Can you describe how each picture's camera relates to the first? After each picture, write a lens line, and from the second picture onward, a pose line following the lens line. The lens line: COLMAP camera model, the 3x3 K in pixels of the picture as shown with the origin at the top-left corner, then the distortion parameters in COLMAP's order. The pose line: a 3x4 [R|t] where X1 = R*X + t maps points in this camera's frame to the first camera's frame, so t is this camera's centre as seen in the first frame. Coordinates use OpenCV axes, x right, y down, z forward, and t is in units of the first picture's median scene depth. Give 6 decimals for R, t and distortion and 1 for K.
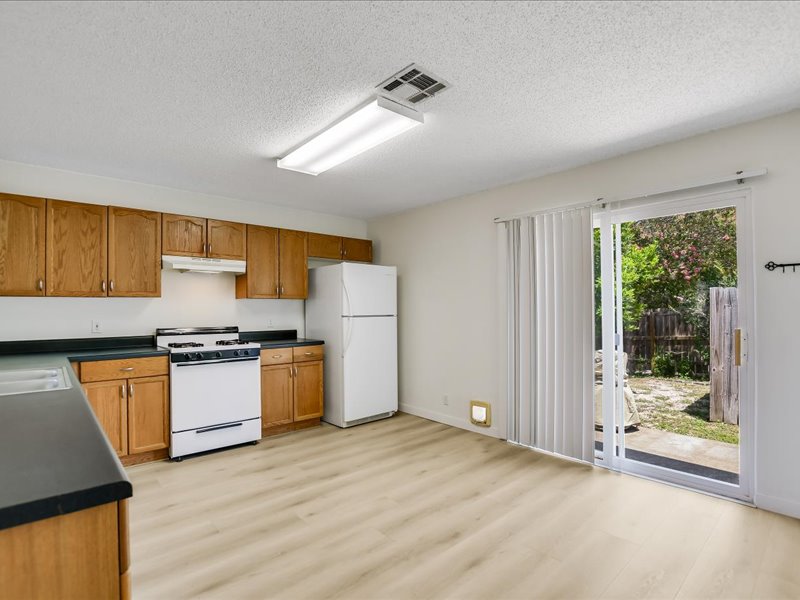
lens RADIAL K [[404.1, 0, 397.2], [0, 404.1, 305.1], [0, 0, 1]] dist [-0.029372, 0.000220]
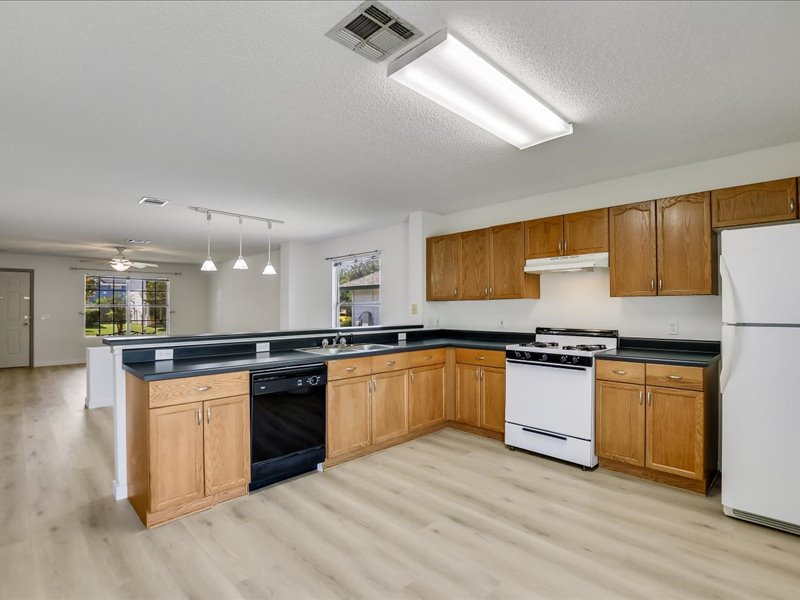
lens RADIAL K [[404.1, 0, 397.5], [0, 404.1, 302.9], [0, 0, 1]] dist [-0.029372, 0.000220]
pose [[0.037548, -0.006752, -0.999272, 0.517502], [0.012429, 0.999903, -0.006289, -0.005135], [0.999218, -0.012184, 0.037628, 0.630912]]
